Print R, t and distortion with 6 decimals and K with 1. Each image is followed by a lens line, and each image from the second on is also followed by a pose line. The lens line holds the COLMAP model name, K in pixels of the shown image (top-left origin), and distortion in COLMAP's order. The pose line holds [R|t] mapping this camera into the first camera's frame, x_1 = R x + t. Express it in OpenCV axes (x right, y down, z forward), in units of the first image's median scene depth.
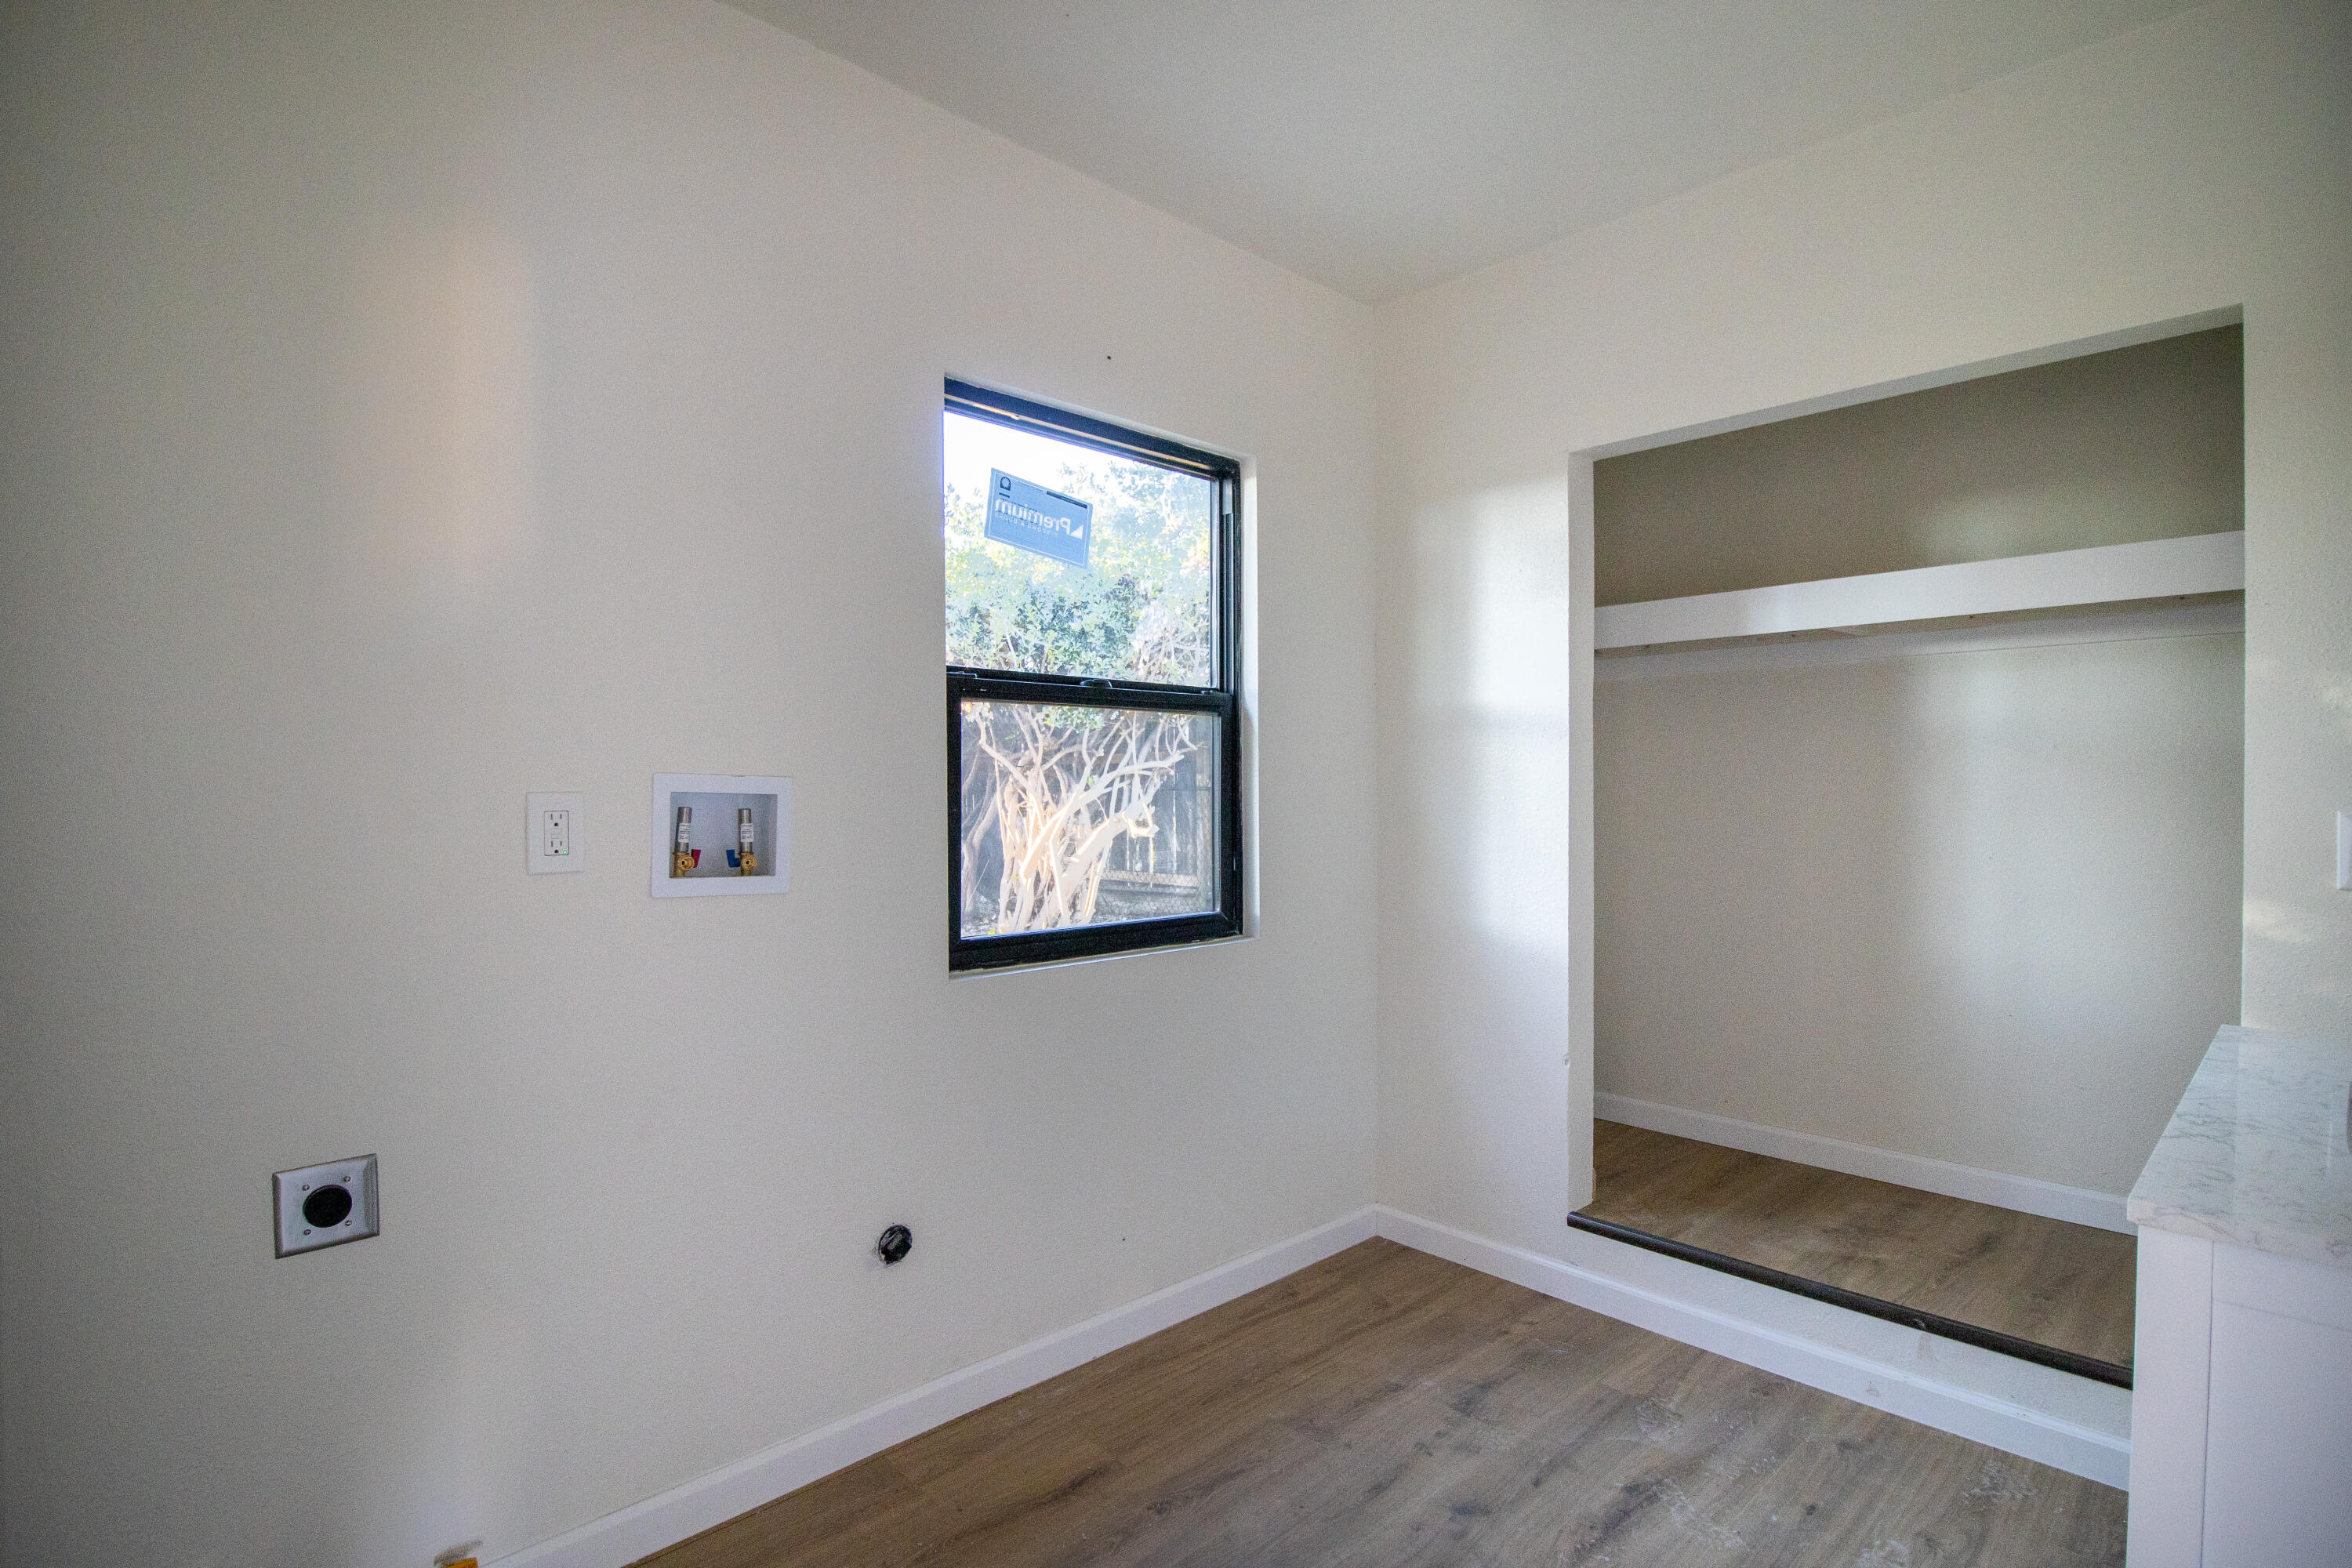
lens RADIAL K [[1133.4, 0, 1180.1], [0, 1133.4, 789.7], [0, 0, 1]] dist [-0.010697, -0.000932]
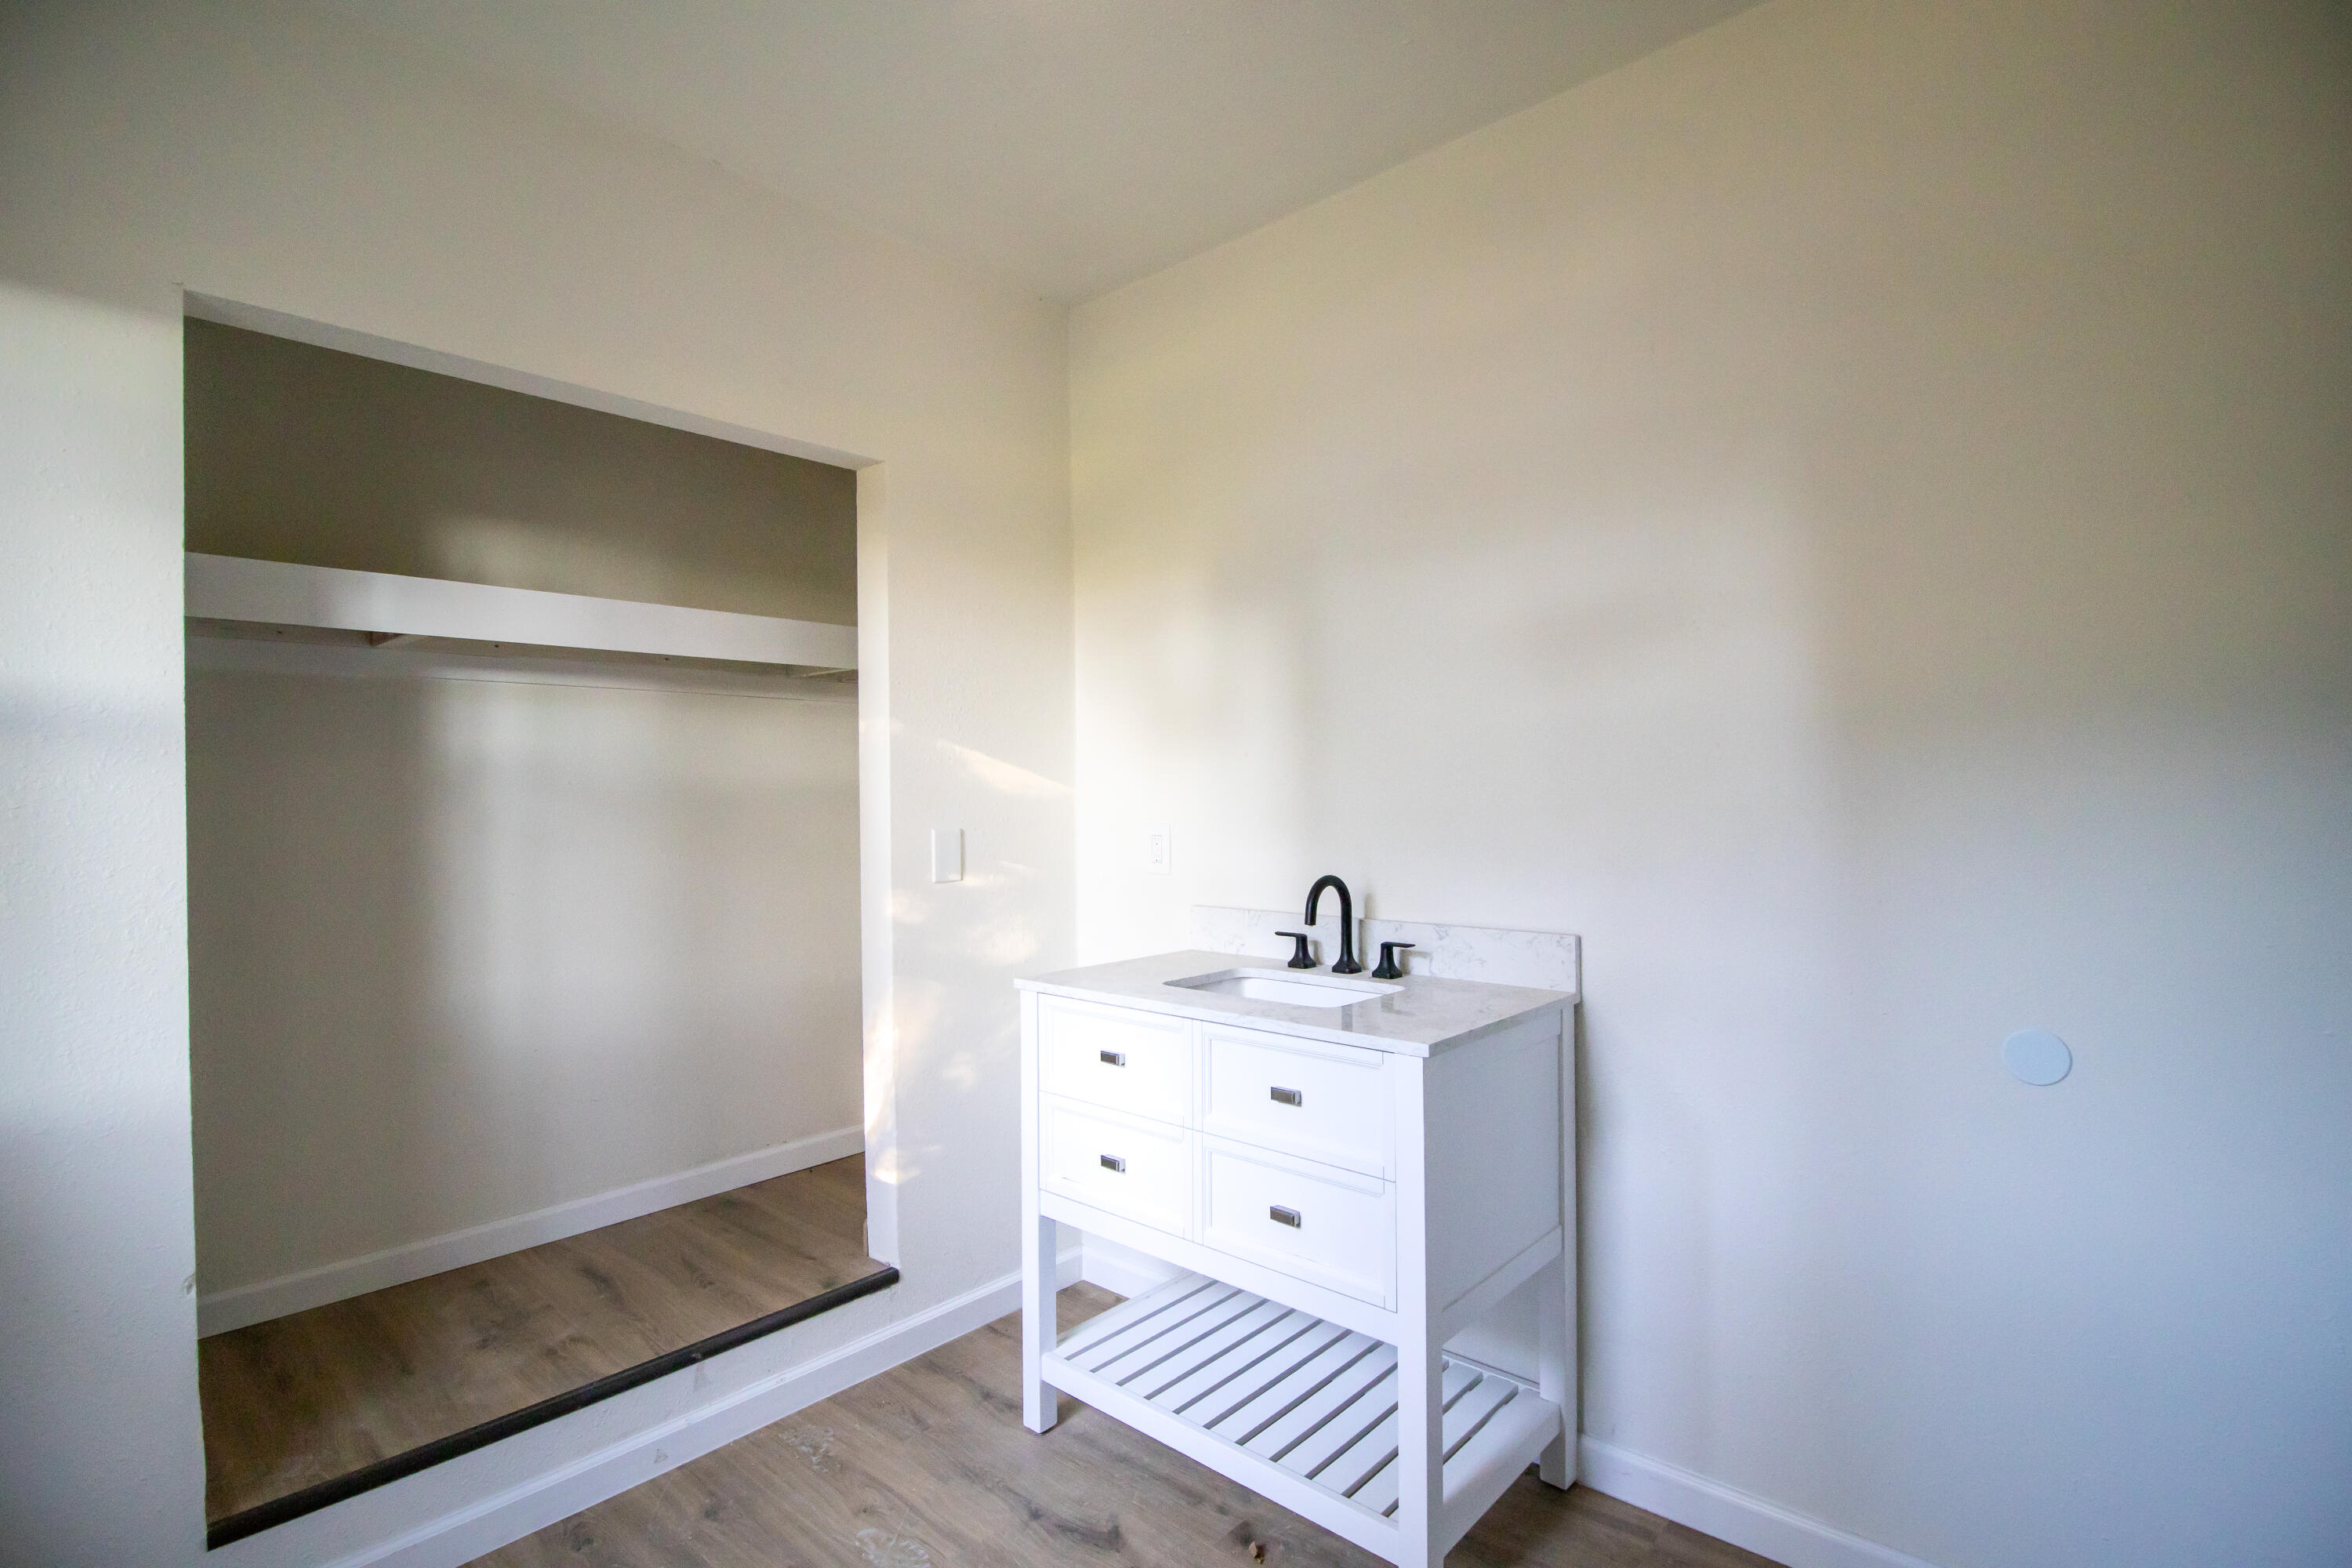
lens RADIAL K [[1125.1, 0, 1162.4], [0, 1125.1, 780.2], [0, 0, 1]] dist [-0.012569, -0.000743]
pose [[-0.083953, 0.013396, 0.996380, -0.325272], [0.014717, 0.999817, -0.012202, -0.019793], [-0.996361, 0.013640, -0.084135, 0.564805]]
